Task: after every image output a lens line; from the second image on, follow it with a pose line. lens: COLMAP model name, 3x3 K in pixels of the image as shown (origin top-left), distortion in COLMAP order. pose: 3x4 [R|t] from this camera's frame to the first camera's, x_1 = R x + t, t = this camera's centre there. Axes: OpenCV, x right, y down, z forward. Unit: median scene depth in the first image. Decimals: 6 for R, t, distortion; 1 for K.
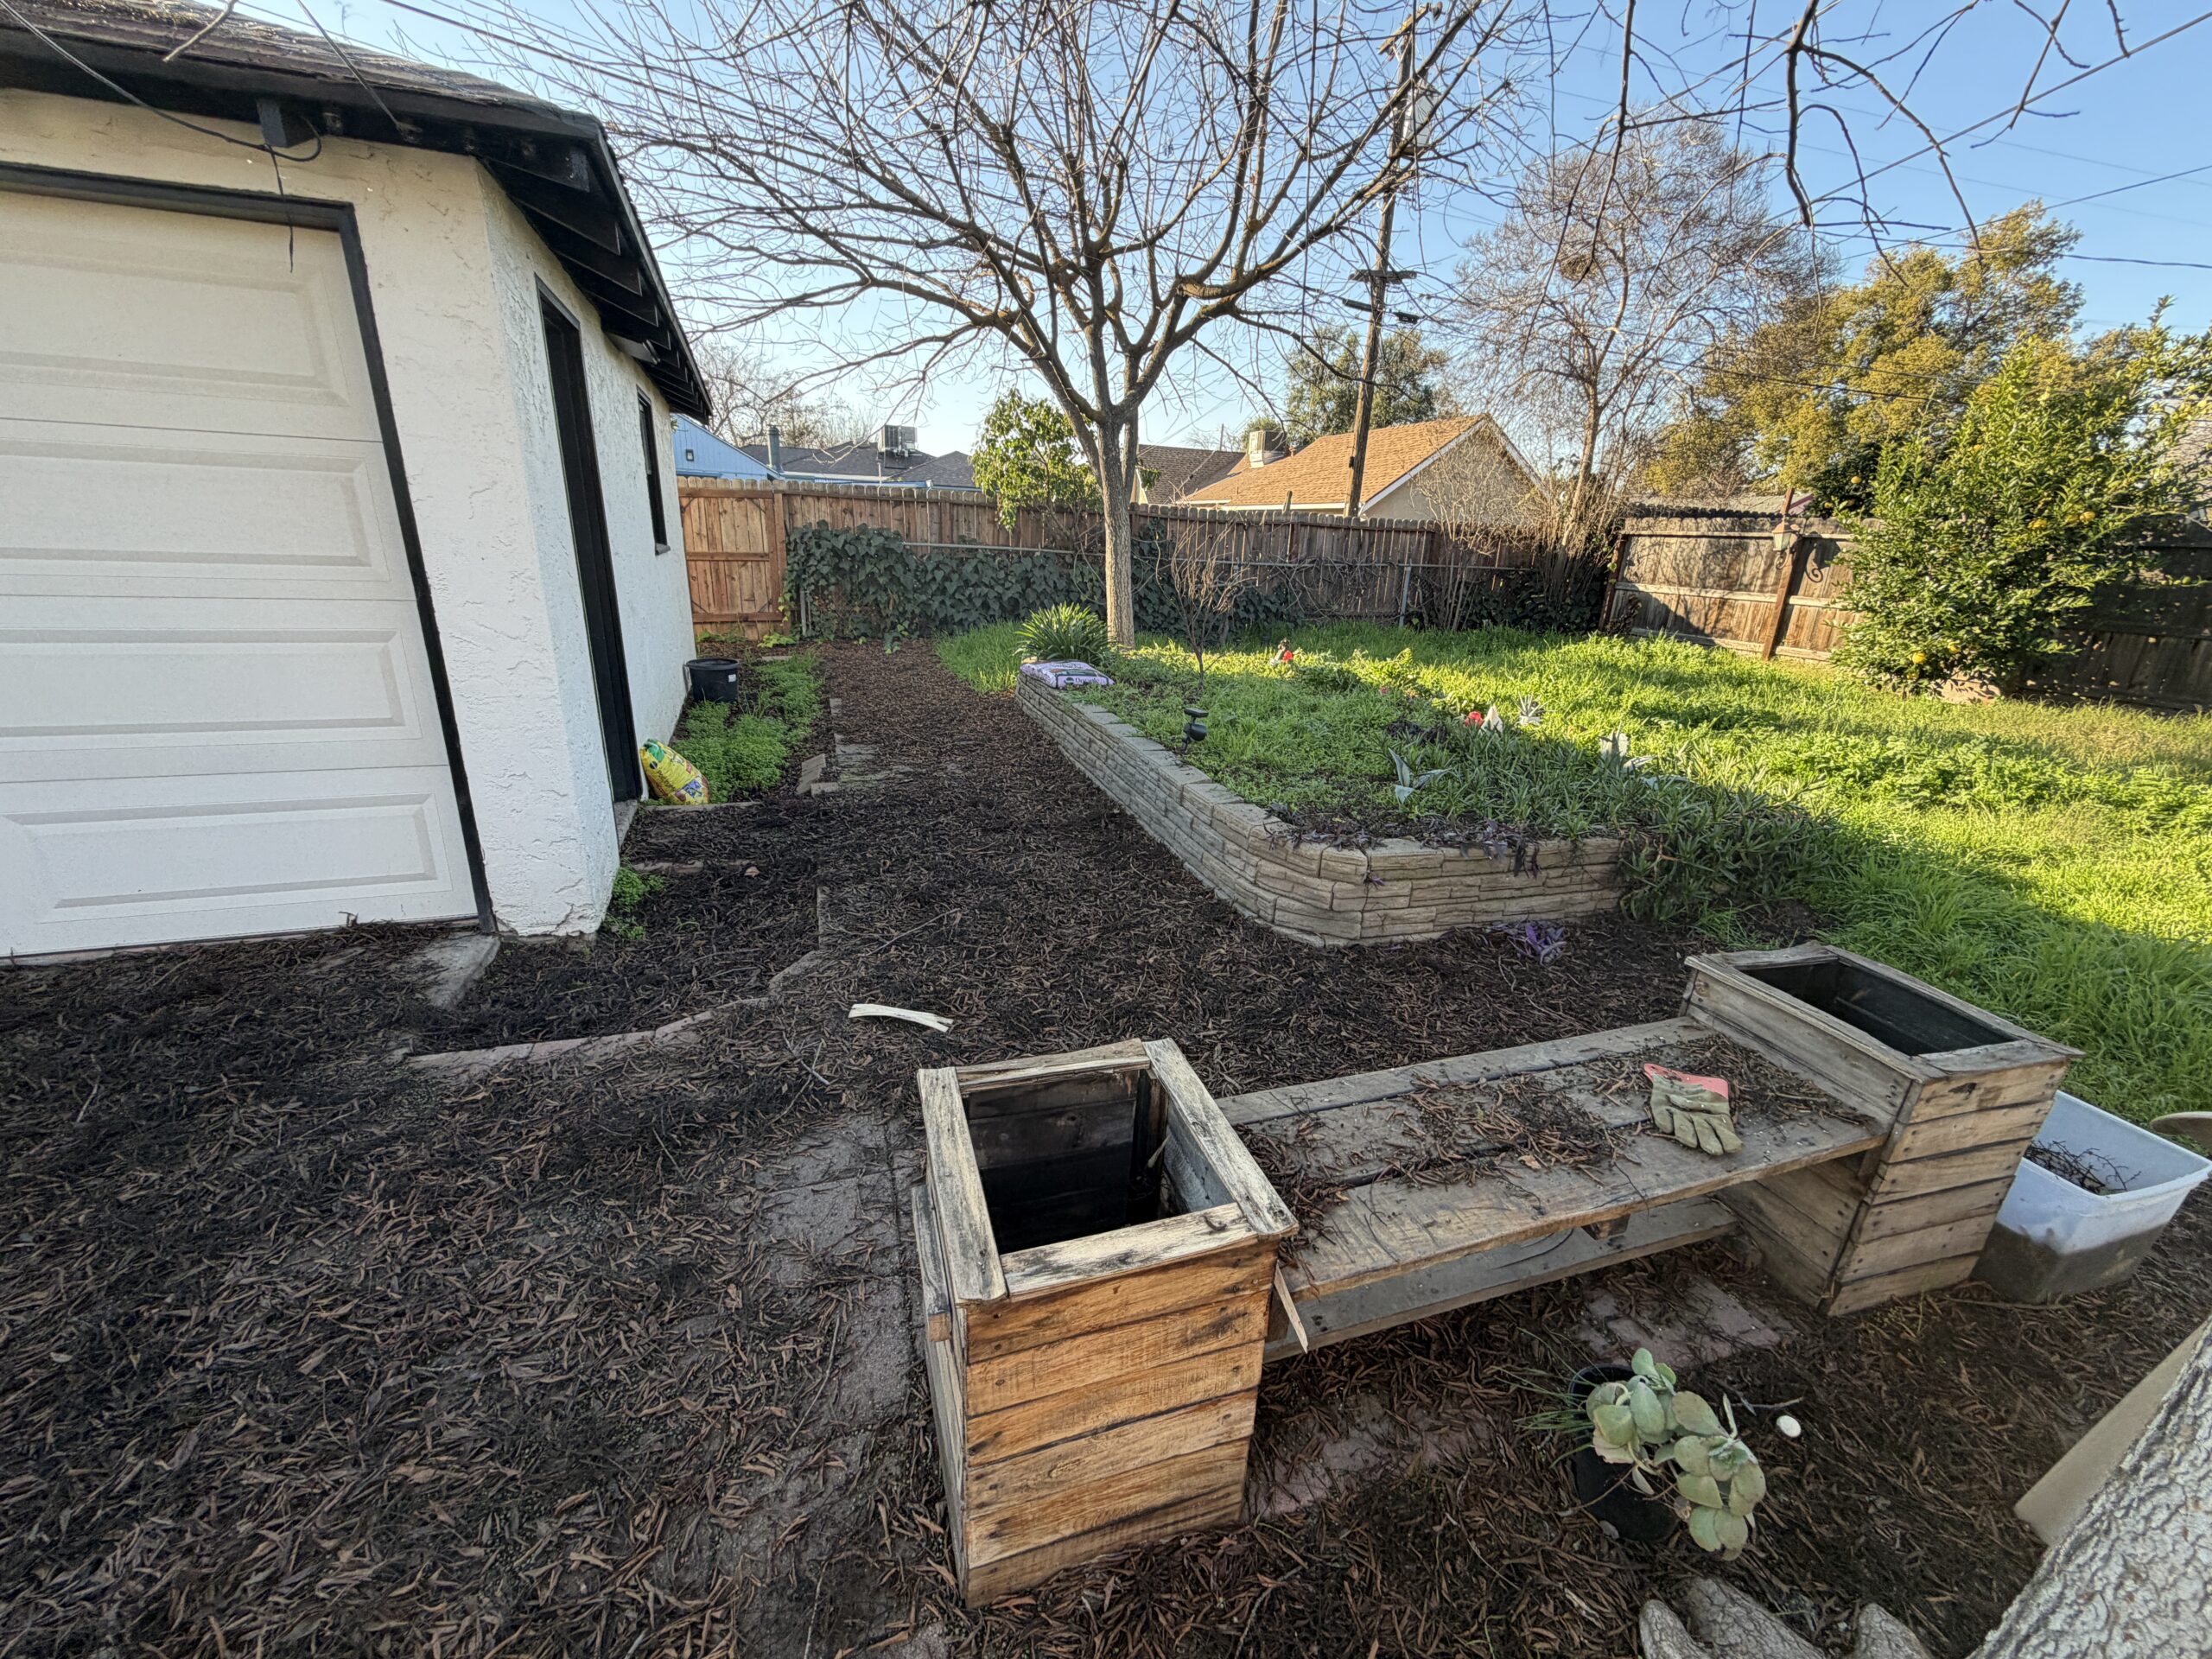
lens RADIAL K [[881.3, 0, 1099.4], [0, 881.3, 832.1], [0, 0, 1]] dist [-0.001145, -0.000154]
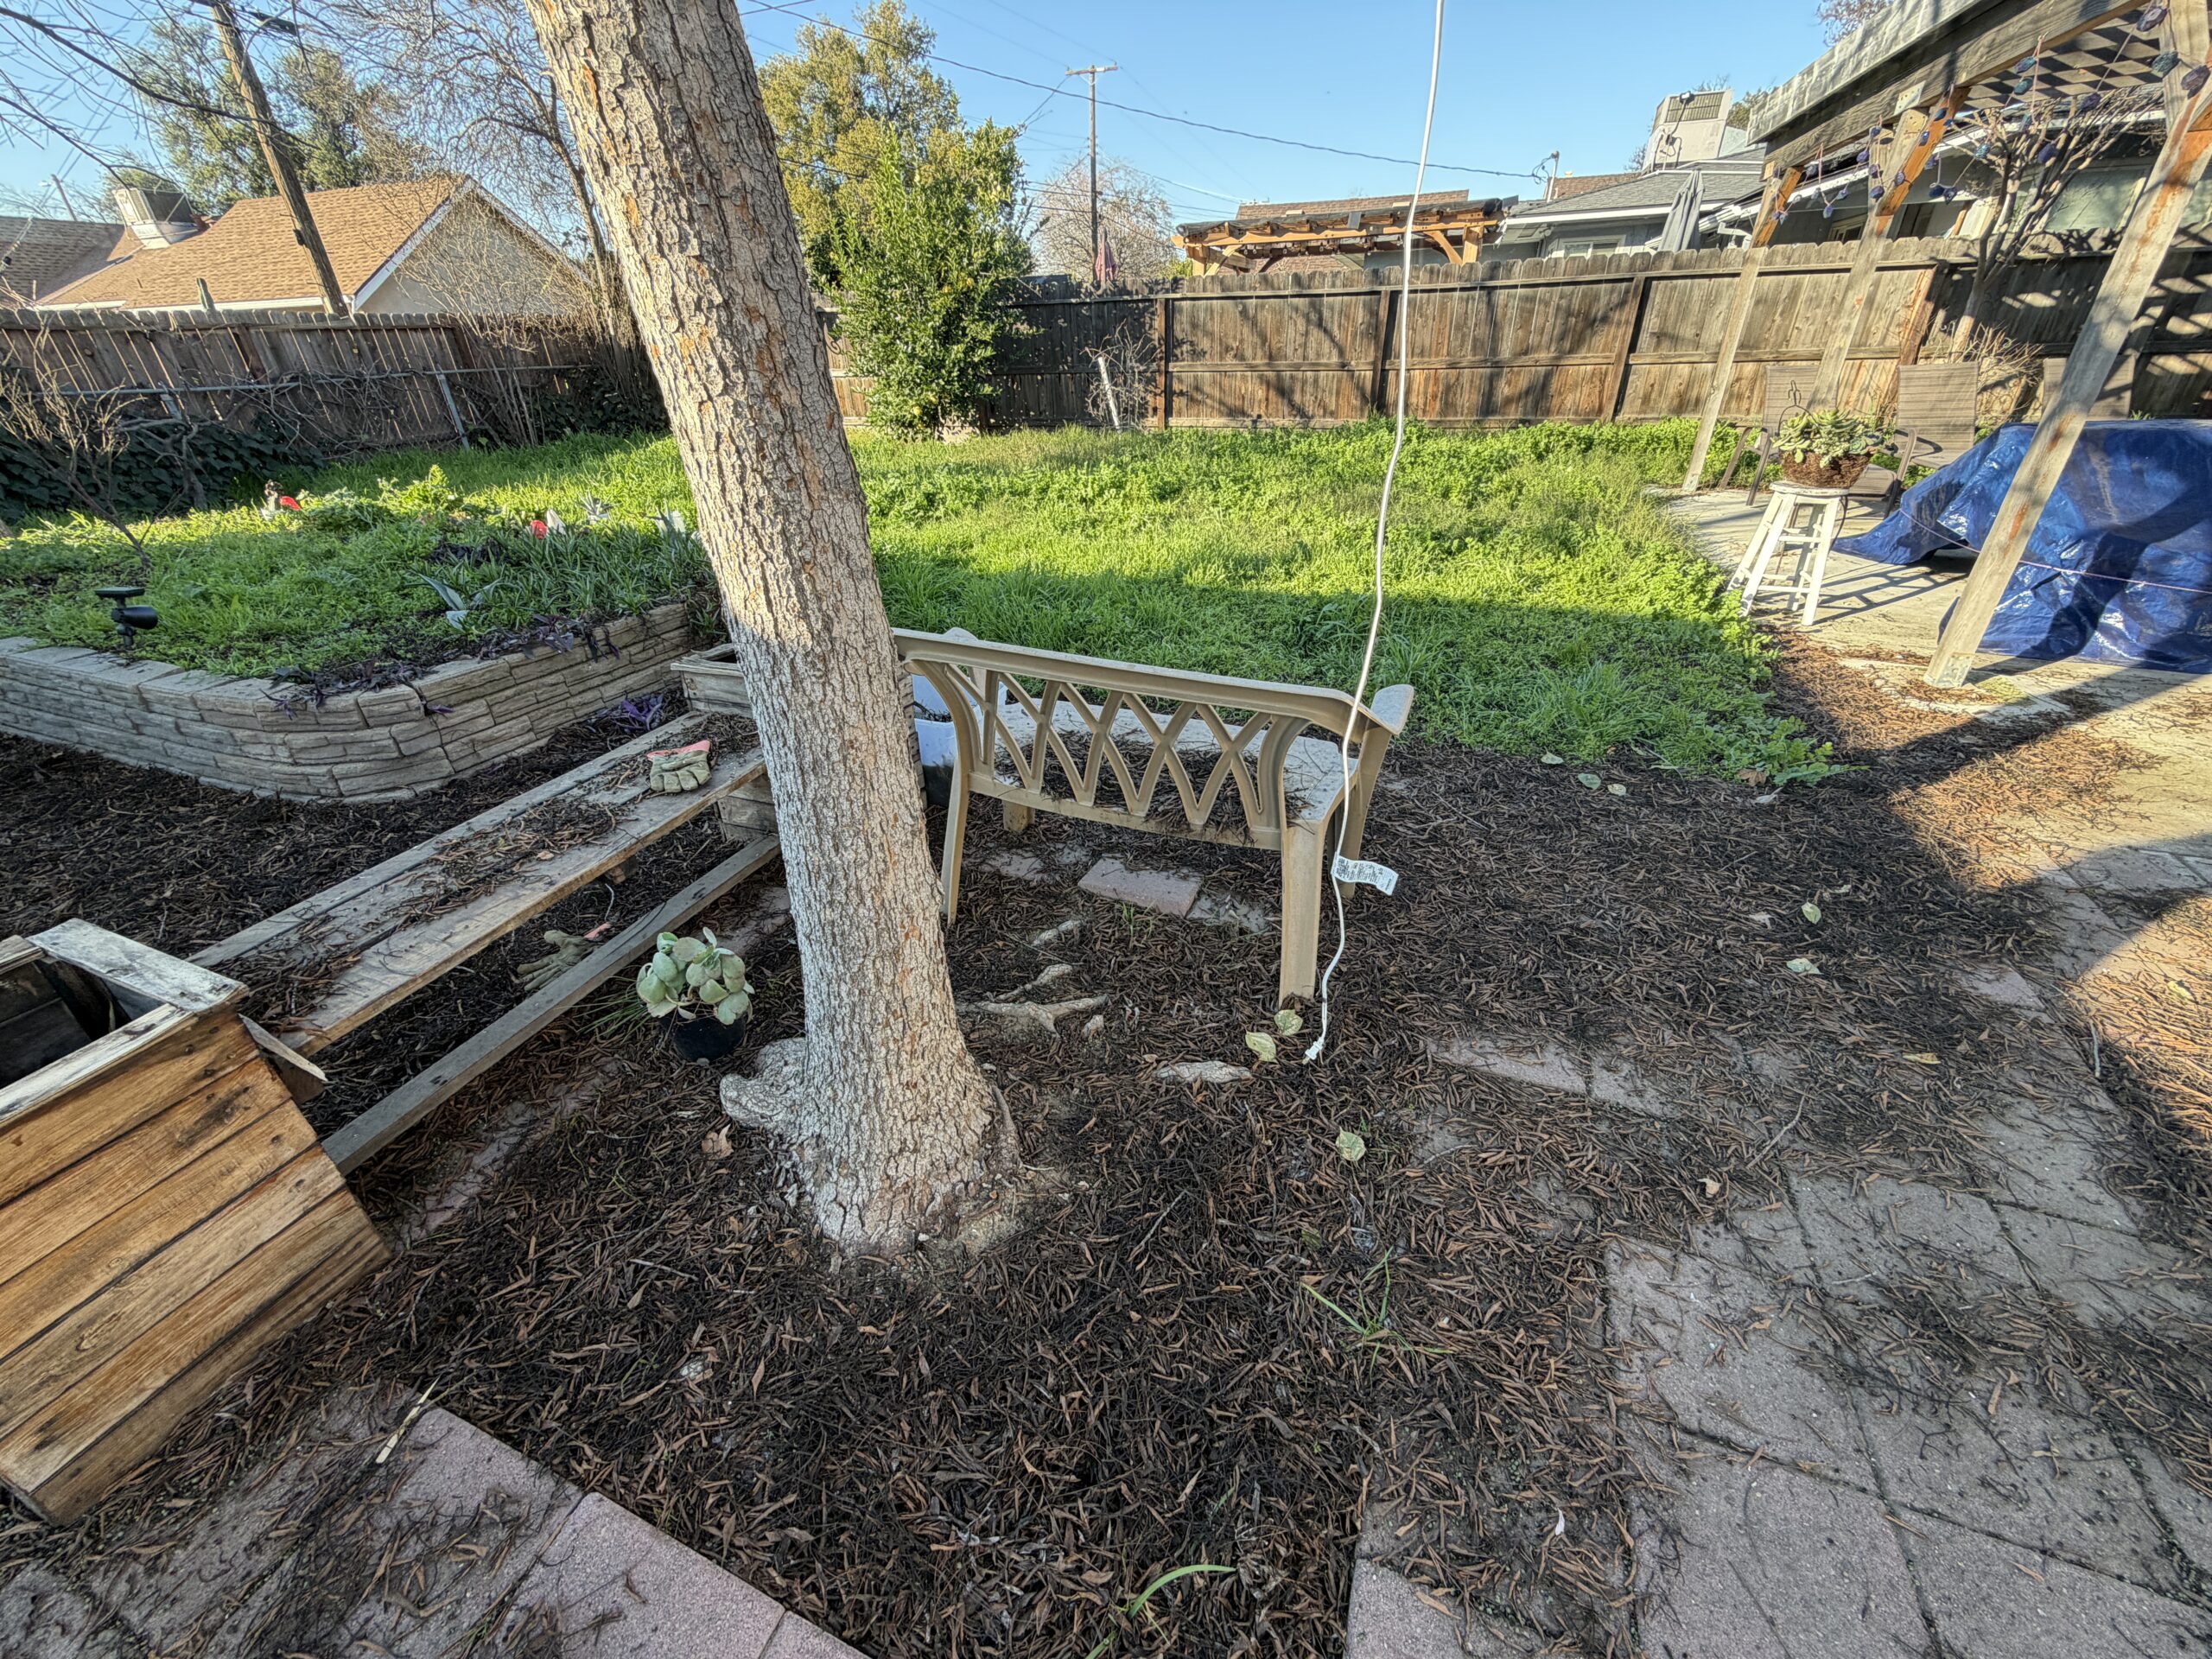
lens RADIAL K [[881.3, 0, 1099.4], [0, 881.3, 832.1], [0, 0, 1]] dist [-0.001145, -0.000154]
pose [[0.633370, -0.427968, 0.644738, 0.060654], [0.296814, 0.903786, 0.308339, 0.057660], [-0.714664, -0.003926, 0.699457, -0.102704]]
